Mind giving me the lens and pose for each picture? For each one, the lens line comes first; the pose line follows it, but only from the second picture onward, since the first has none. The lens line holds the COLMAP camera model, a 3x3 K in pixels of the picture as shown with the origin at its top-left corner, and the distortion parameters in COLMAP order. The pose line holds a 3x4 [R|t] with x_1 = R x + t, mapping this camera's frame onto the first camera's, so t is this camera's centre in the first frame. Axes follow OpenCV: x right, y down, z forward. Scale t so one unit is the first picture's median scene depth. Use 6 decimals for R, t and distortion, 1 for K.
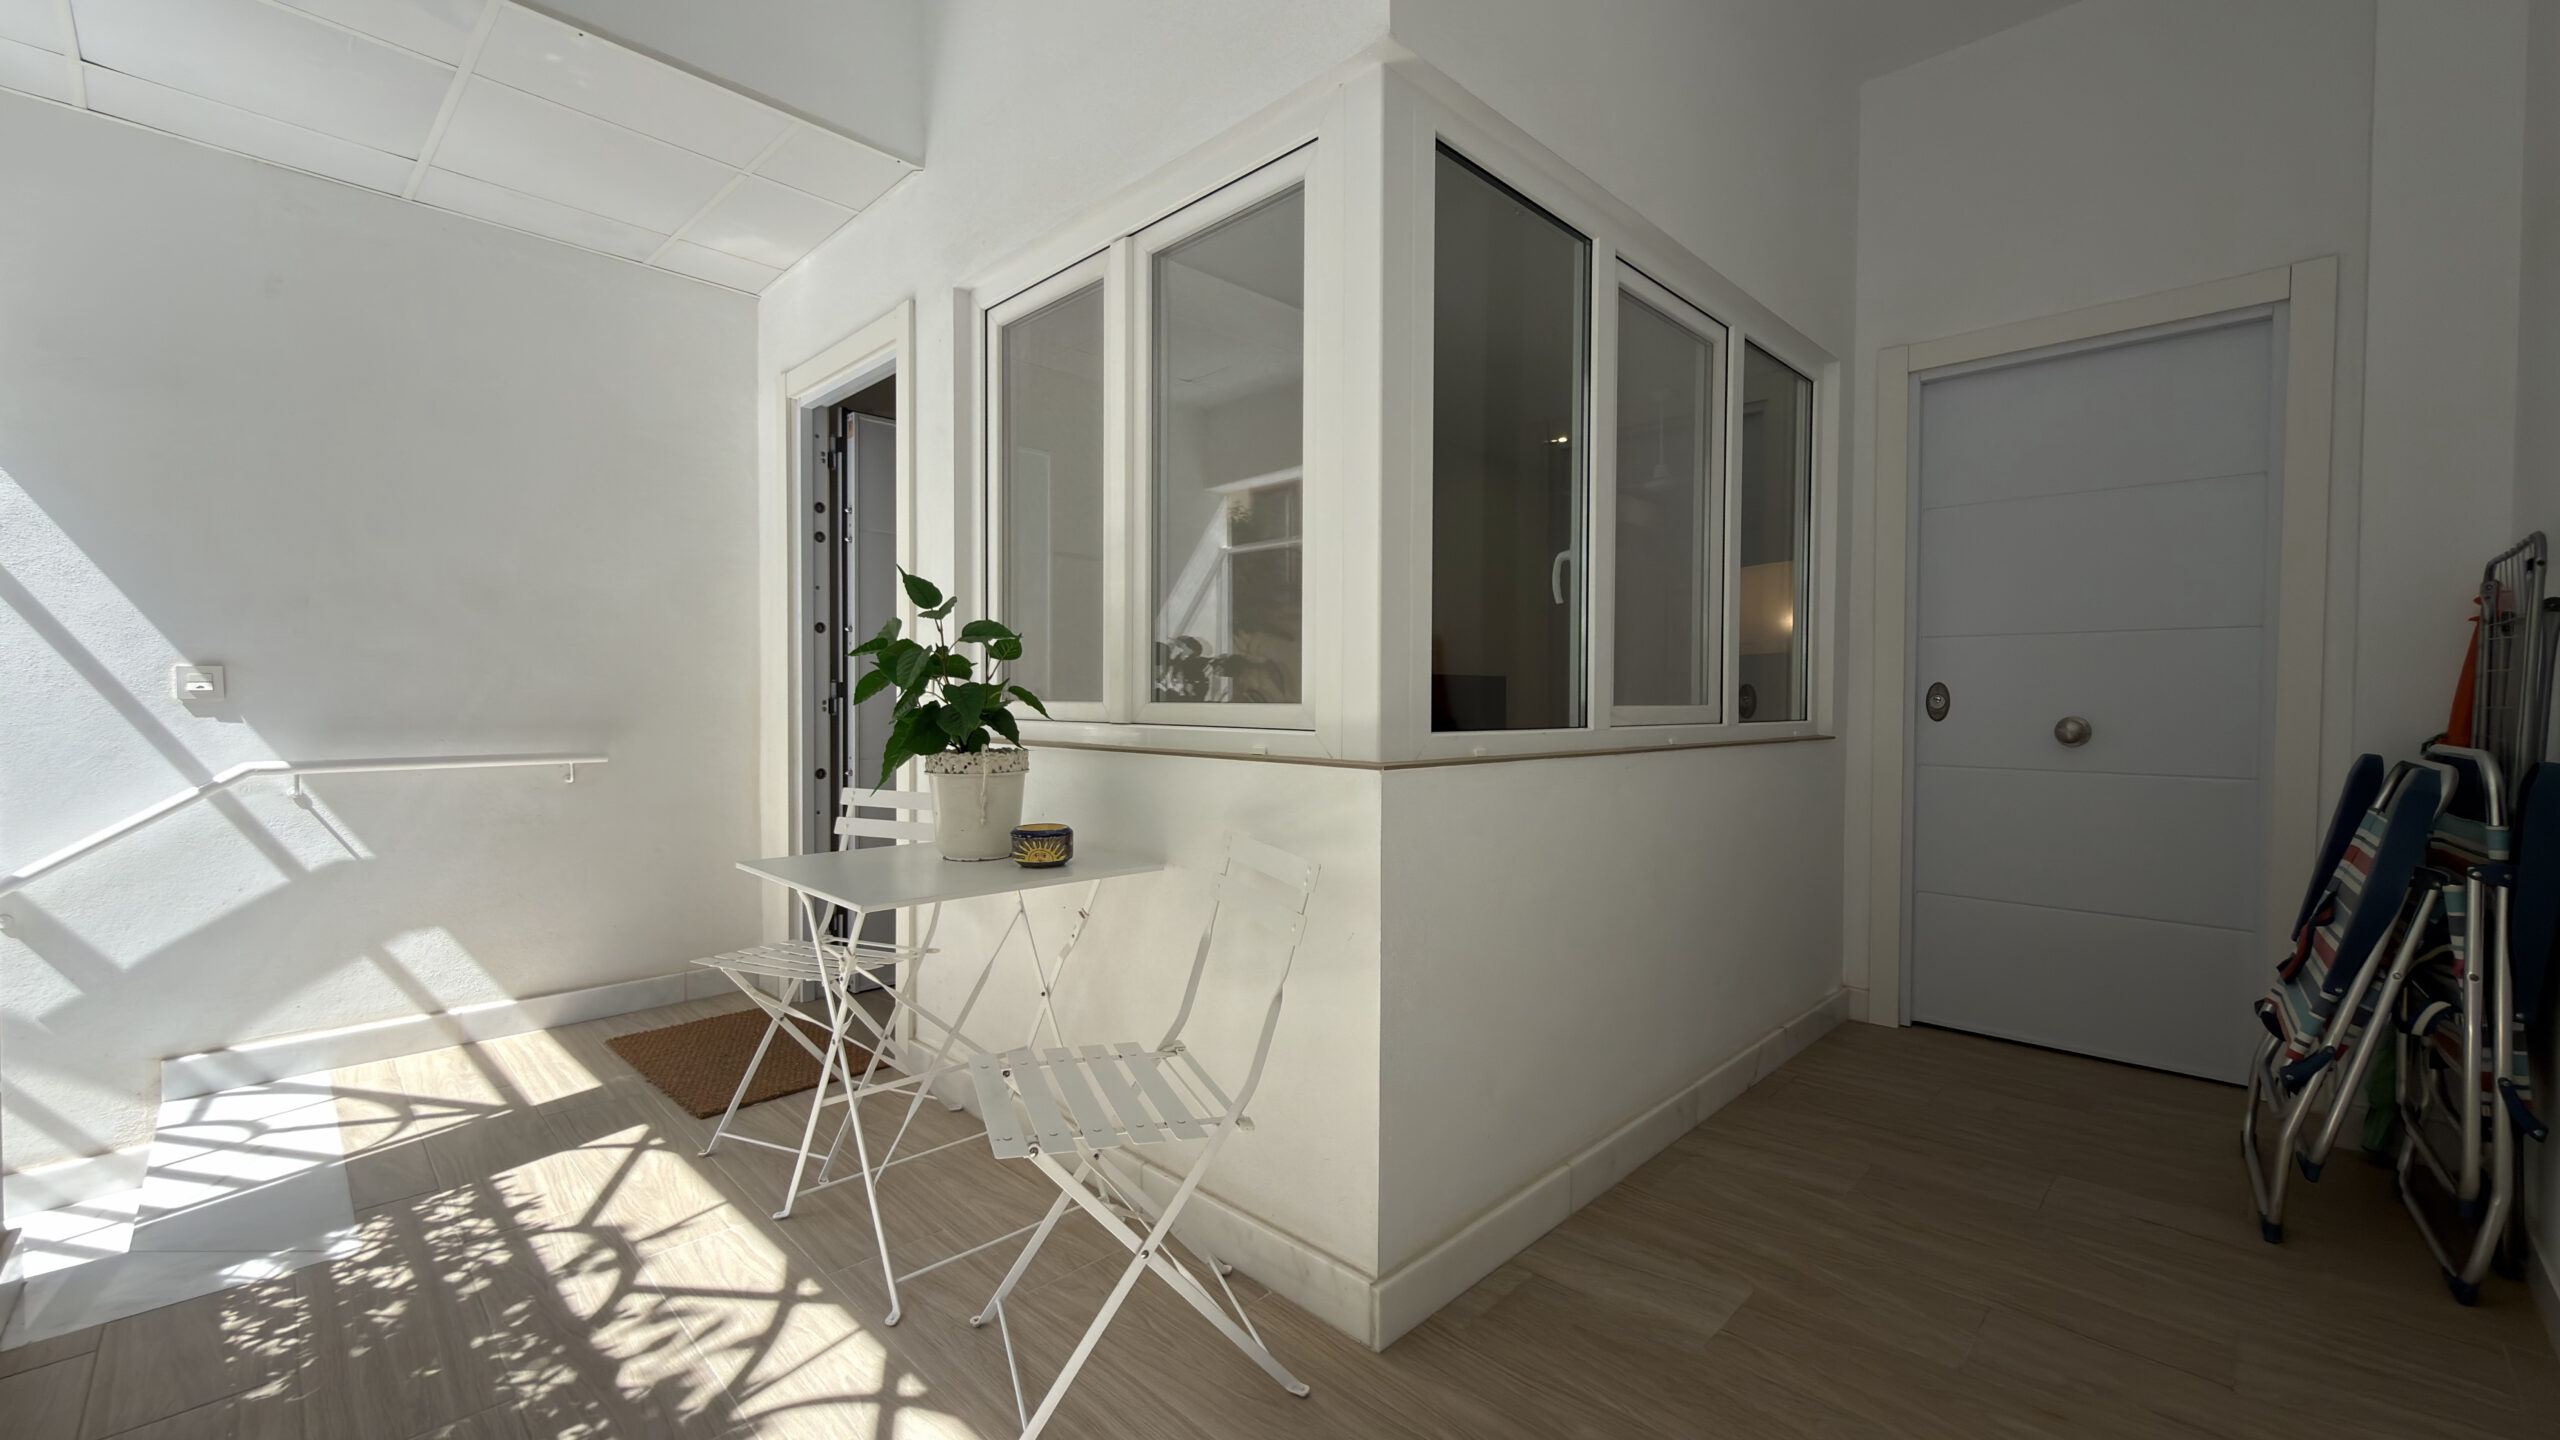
lens RADIAL K [[1024.3, 0, 1278.3], [0, 1024.3, 718.1], [0, 0, 1]] dist [0.001731, 0.000252]
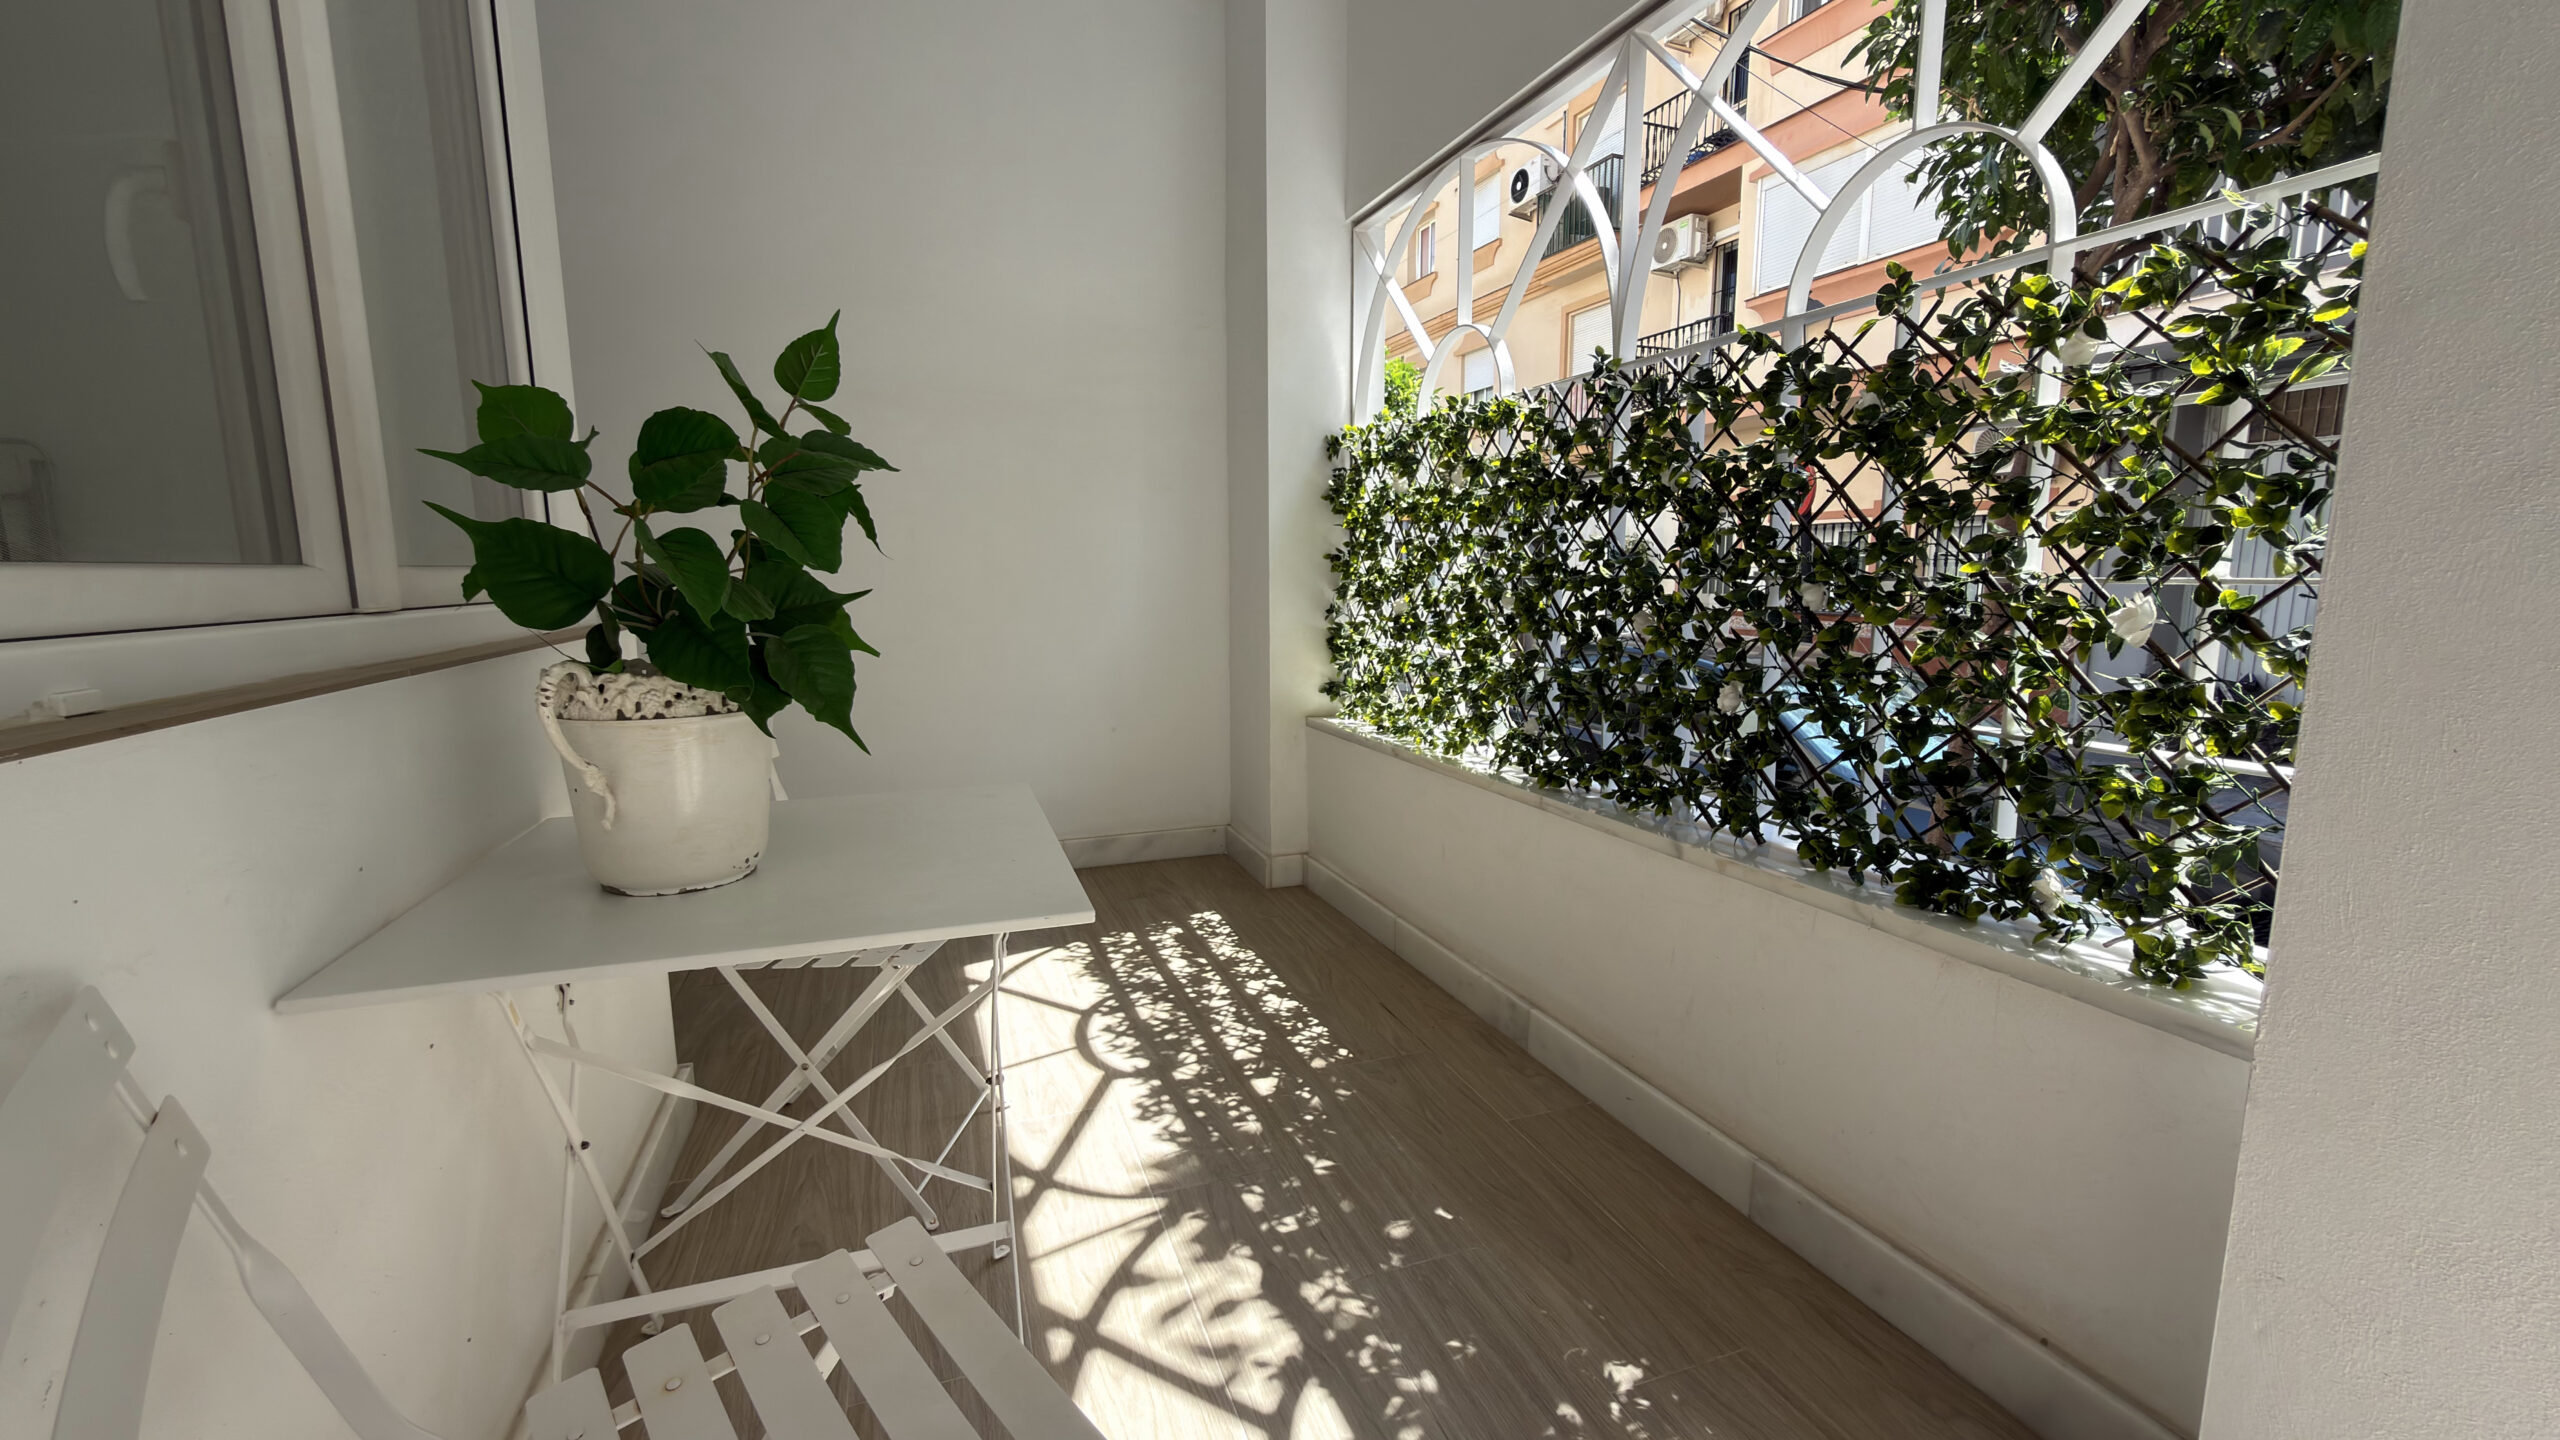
lens RADIAL K [[1024.3, 0, 1278.3], [0, 1024.3, 718.1], [0, 0, 1]] dist [0.001731, 0.000252]
pose [[-0.903974, -0.065958, 0.422469, -1.011148], [0.003191, 0.986963, 0.160917, -0.023832], [-0.427575, 0.146813, -0.891979, 1.740259]]
